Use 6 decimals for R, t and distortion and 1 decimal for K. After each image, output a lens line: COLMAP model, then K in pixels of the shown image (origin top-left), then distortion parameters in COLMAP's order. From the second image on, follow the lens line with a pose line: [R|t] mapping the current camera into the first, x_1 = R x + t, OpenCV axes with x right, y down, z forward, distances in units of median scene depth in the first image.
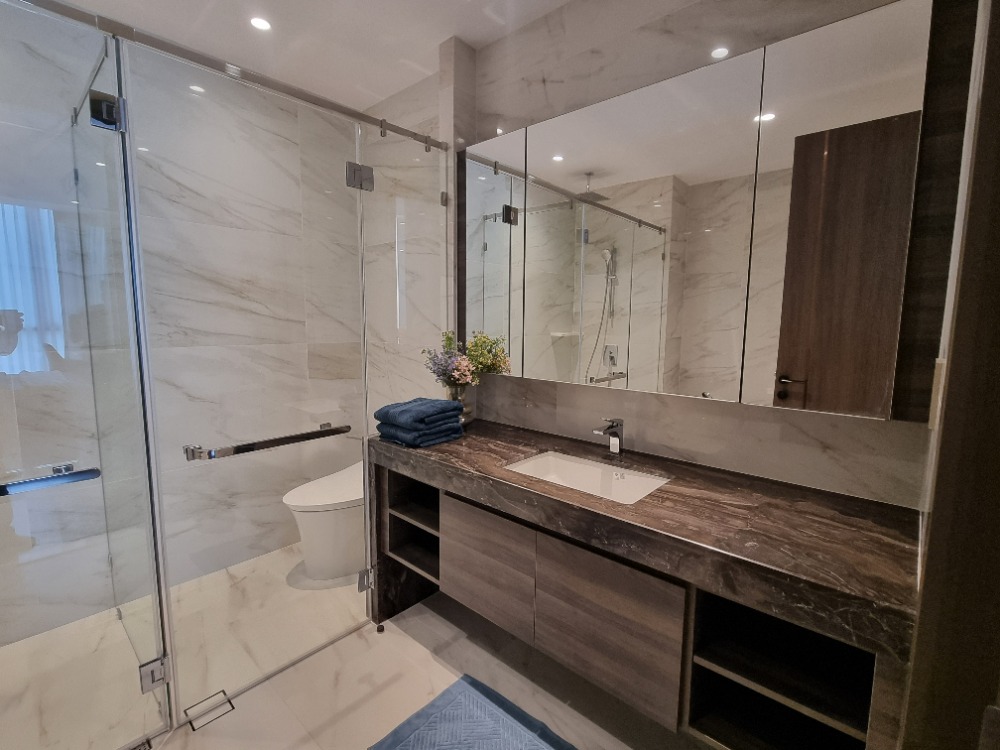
lens RADIAL K [[465.2, 0, 502.9], [0, 465.2, 371.7], [0, 0, 1]] dist [0.001099, -0.001514]
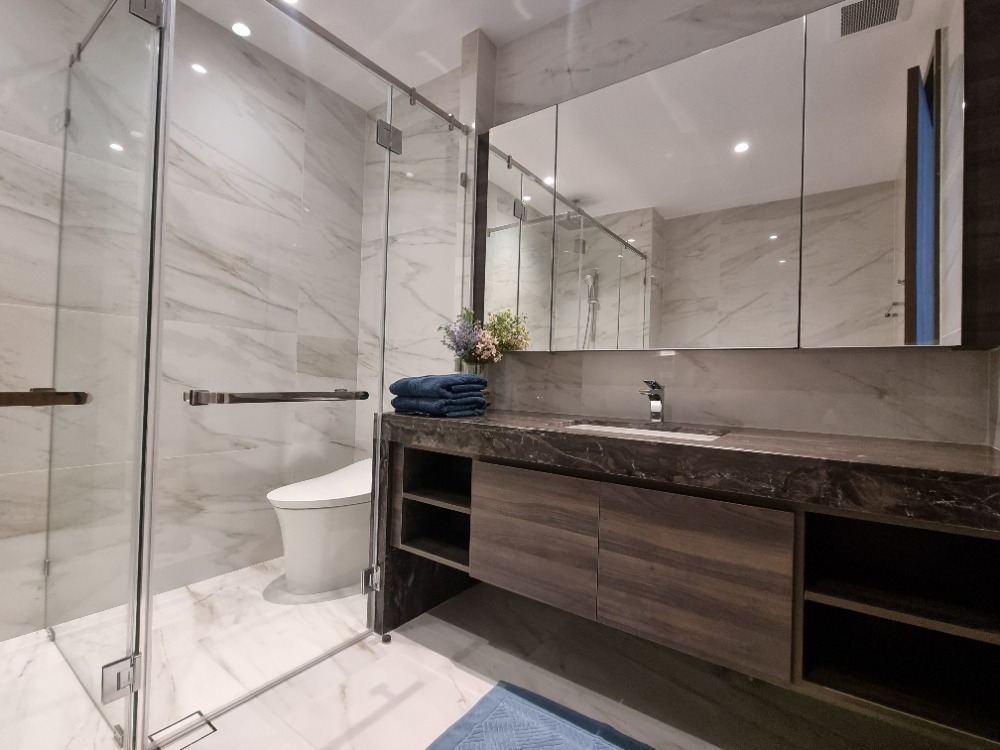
lens RADIAL K [[465.2, 0, 502.9], [0, 465.2, 371.8], [0, 0, 1]] dist [0.001099, -0.001514]
pose [[0.994026, 0.021156, 0.107075, -0.155951], [-0.007378, 0.991815, -0.127472, 0.177382], [-0.108896, 0.125921, 0.986045, 0.073909]]
